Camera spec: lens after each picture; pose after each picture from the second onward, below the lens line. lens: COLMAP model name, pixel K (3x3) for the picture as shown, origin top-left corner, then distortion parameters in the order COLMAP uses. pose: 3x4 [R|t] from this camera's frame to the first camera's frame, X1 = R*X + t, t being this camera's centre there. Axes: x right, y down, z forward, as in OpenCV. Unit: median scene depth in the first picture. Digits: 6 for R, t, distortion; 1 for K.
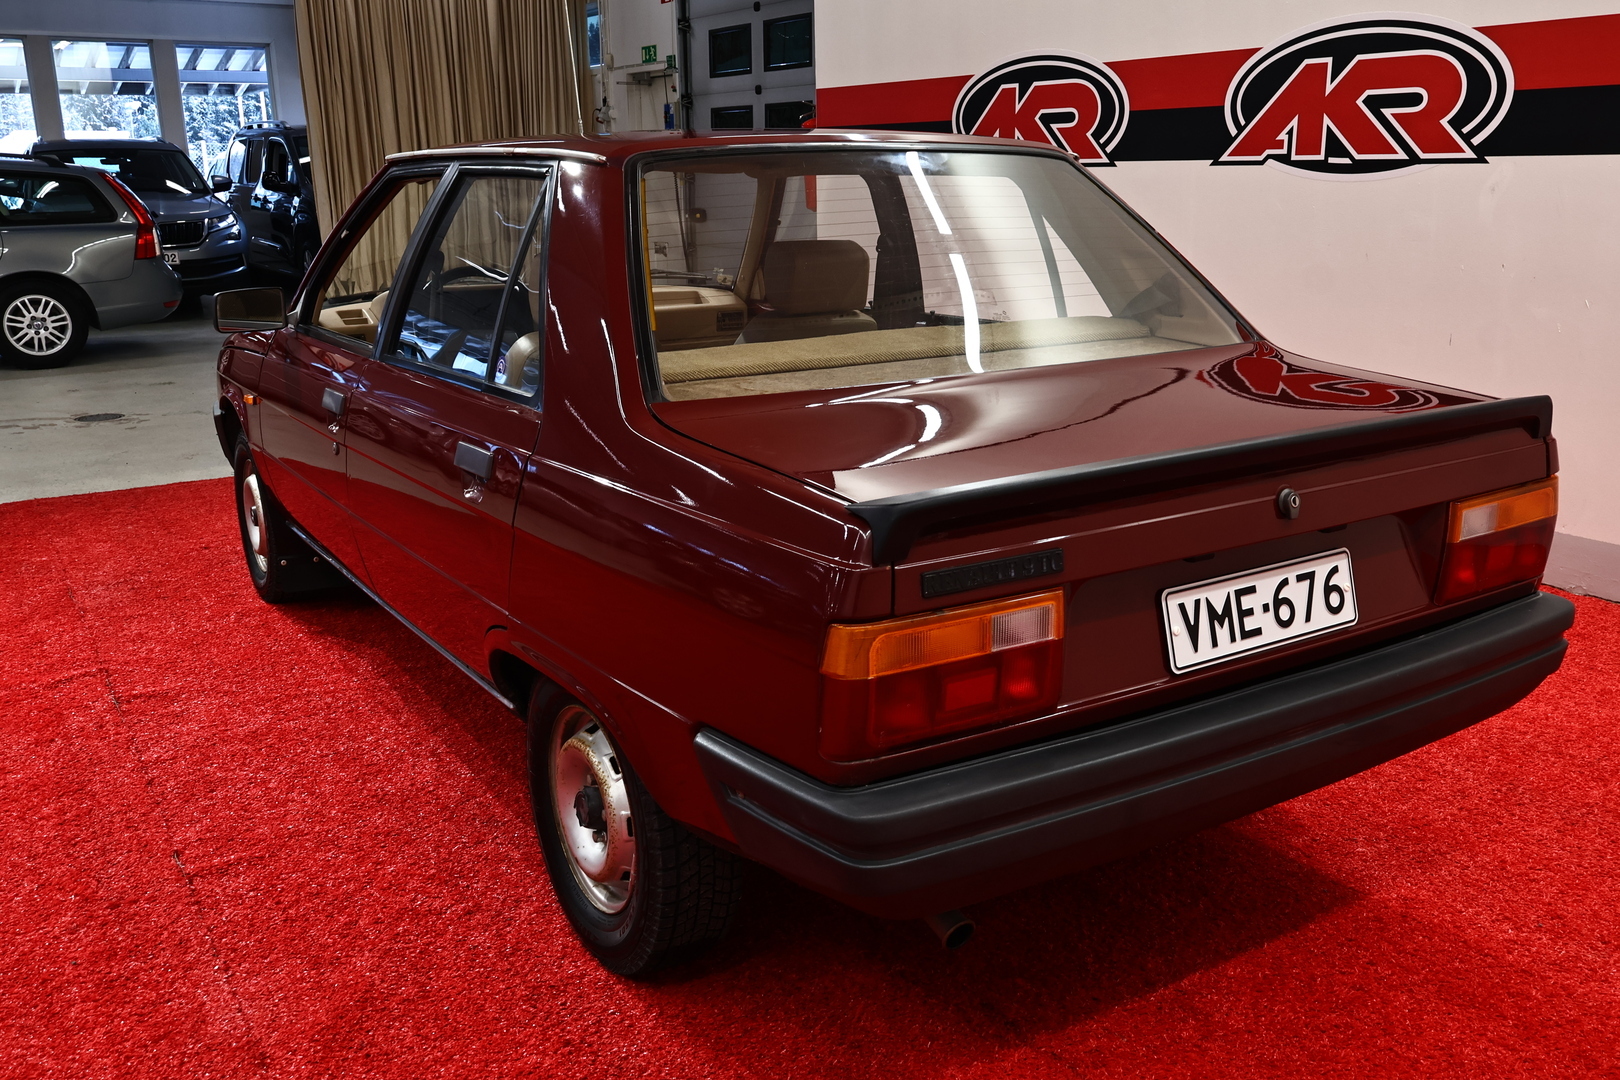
lens RADIAL K [[1341.4, 0, 813.0], [0, 1341.4, 510.4], [0, 0, 1]] dist [0.047919, -0.104039]
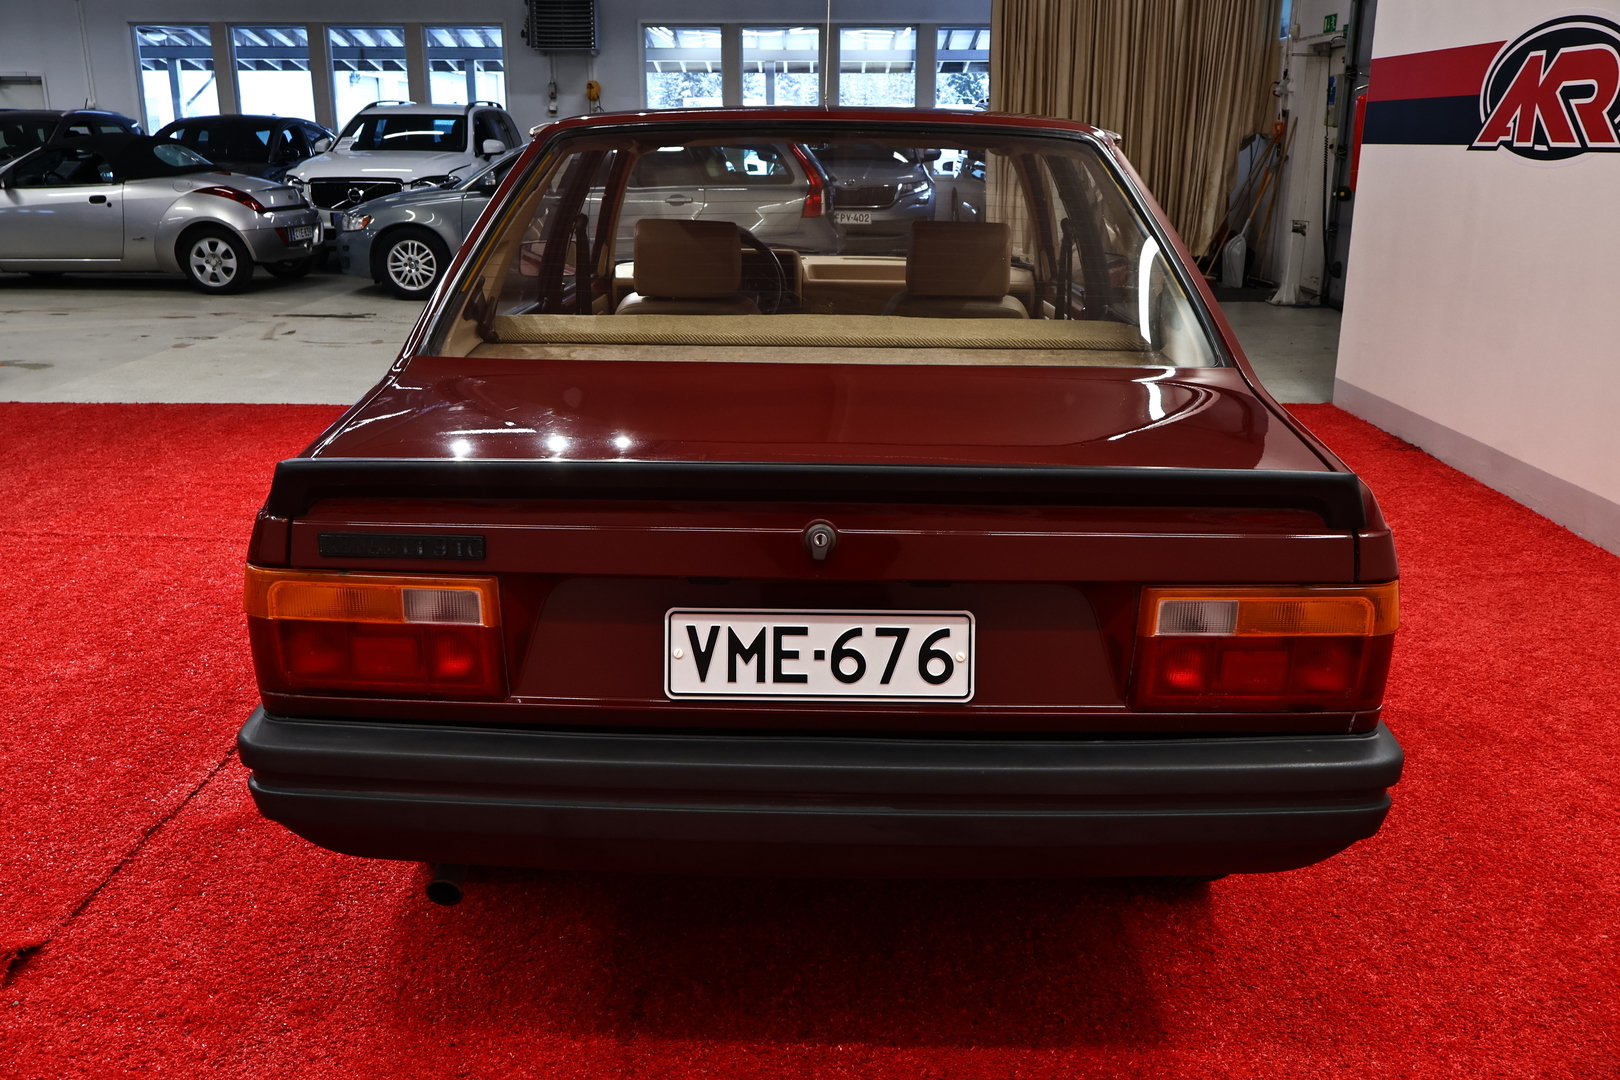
lens RADIAL K [[1321.0, 0, 810.0], [0, 1321.0, 540.0], [0, 0, 1]] dist [-0.055328, 0.016836]
pose [[0.829520, 0.168591, -0.532422, 0.683132], [-0.143204, 0.985683, 0.089001, -0.068815], [0.539804, 0.002417, 0.841787, 0.233775]]
